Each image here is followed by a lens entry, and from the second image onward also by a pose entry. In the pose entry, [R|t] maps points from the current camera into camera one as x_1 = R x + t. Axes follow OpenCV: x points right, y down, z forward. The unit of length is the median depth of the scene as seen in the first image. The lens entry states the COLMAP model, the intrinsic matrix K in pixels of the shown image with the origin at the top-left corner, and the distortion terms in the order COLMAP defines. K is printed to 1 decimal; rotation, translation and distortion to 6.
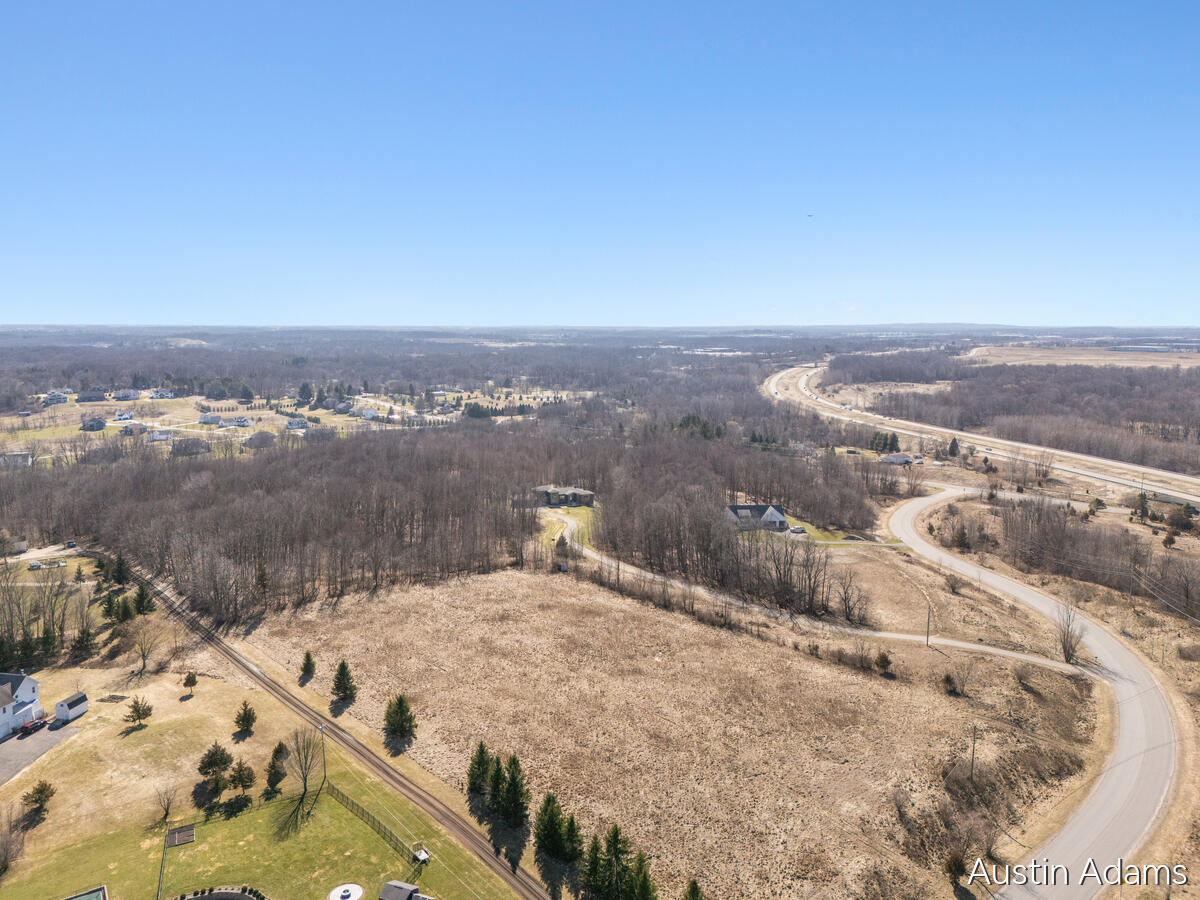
lens RADIAL K [[877.9, 0, 593.0], [0, 877.9, 448.4], [0, 0, 1]] dist [0.107579, -0.132262]
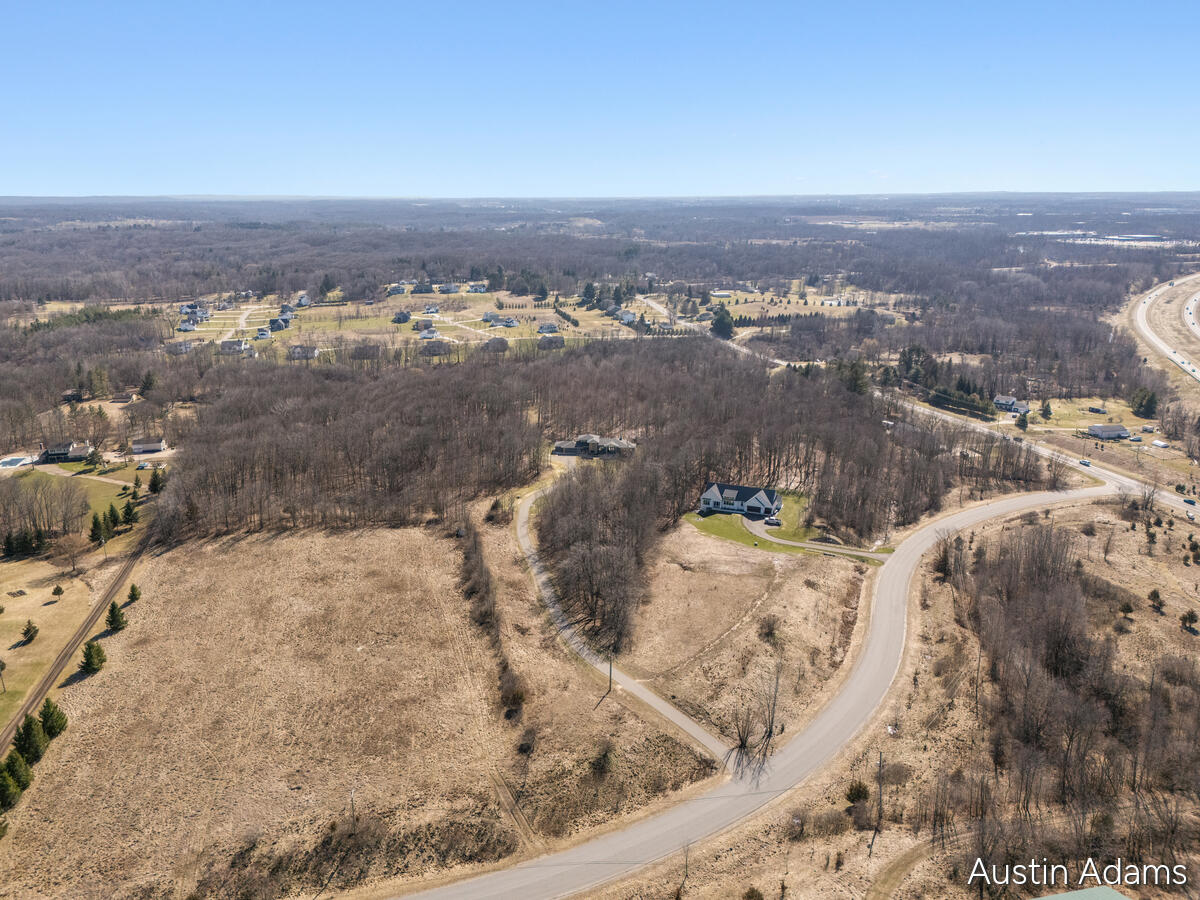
lens RADIAL K [[877.9, 0, 593.0], [0, 877.9, 448.4], [0, 0, 1]] dist [0.107579, -0.132262]
pose [[0.891142, 0.124178, -0.436402, 0.562801], [-0.060324, 0.985707, 0.157298, -0.147071], [0.449697, -0.113849, 0.885896, 0.112129]]
